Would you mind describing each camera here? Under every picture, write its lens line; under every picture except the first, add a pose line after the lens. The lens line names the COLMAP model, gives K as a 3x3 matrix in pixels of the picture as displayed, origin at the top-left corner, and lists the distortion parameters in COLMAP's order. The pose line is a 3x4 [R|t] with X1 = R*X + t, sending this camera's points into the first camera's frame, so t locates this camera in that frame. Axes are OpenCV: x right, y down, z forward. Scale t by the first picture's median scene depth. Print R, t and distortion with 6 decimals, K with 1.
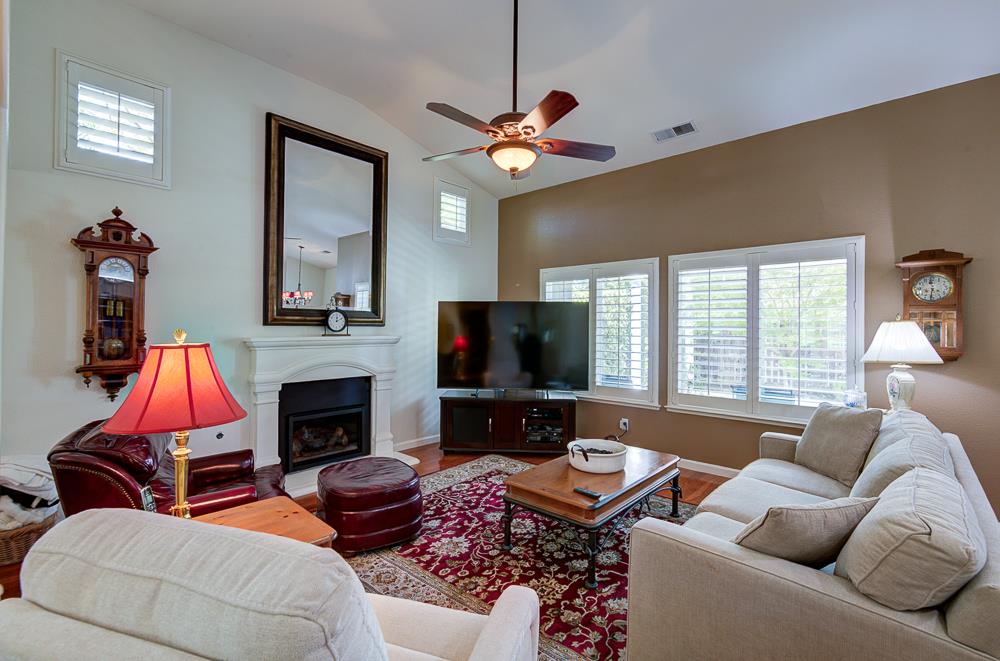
lens RADIAL K [[441.6, 0, 497.8], [0, 441.6, 326.6], [0, 0, 1]] dist [-0.000632, 0.000092]
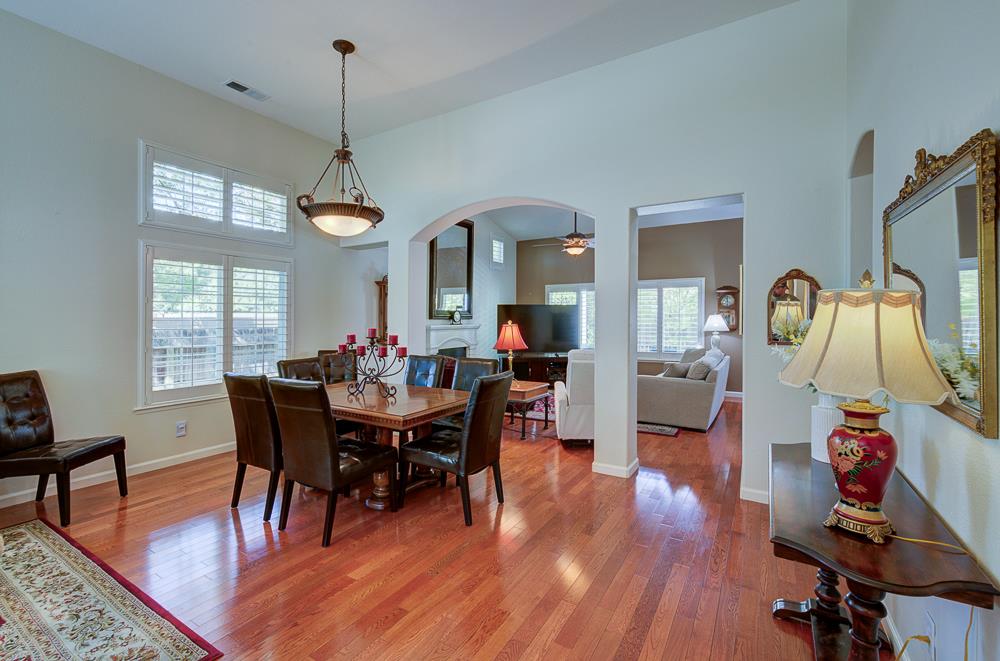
lens RADIAL K [[441.6, 0, 497.8], [0, 441.6, 326.6], [0, 0, 1]] dist [-0.000632, 0.000092]
pose [[0.978234, -0.015080, 0.206956, -0.646187], [0.010676, 0.999693, 0.022377, -0.011017], [-0.207230, -0.019681, 0.978094, -0.947462]]
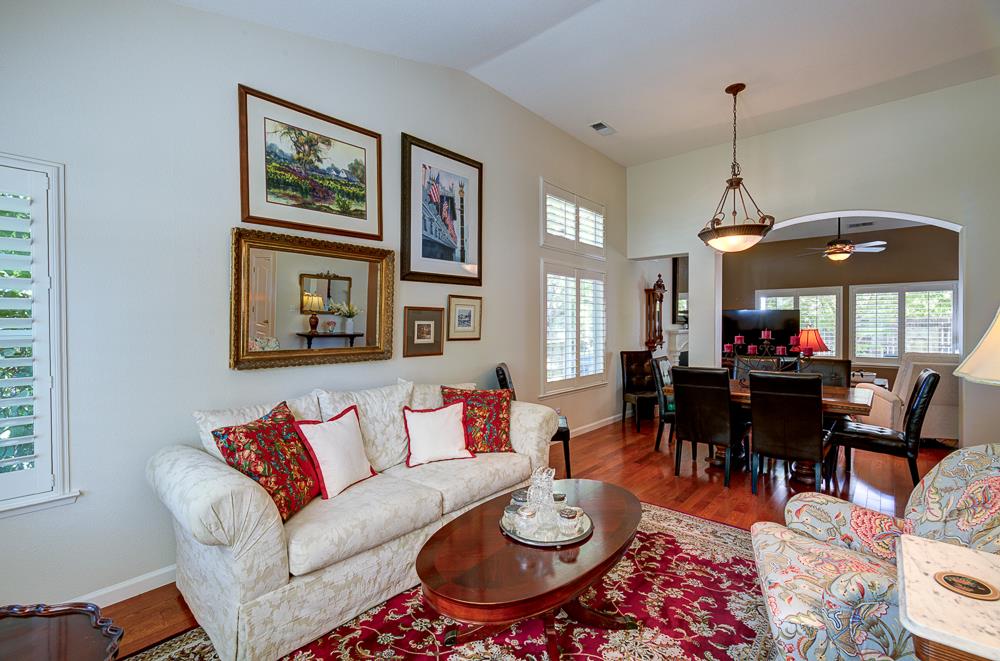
lens RADIAL K [[459.5, 0, 500.0], [0, 459.5, 330.5], [0, 0, 1]] dist [0.000538, 0.000214]
pose [[0.998790, -0.011267, 0.047880, -1.427064], [0.010614, 0.999847, 0.013868, -0.012779], [-0.048029, -0.013343, 0.998757, -1.070456]]
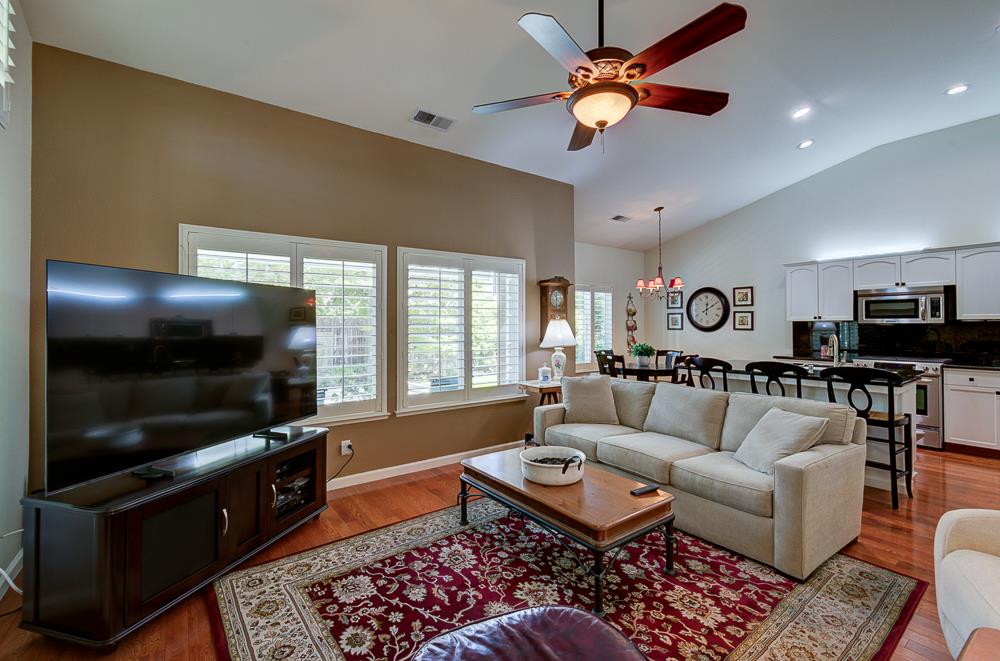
lens RADIAL K [[436.8, 0, 496.5], [0, 436.8, 323.4], [0, 0, 1]] dist [0.000328, 0.000580]
pose [[0.203480, -0.001734, 0.979077, -0.532783], [0.007418, 0.999972, 0.000230, 0.000061], [-0.979051, 0.007216, 0.203488, 0.723861]]
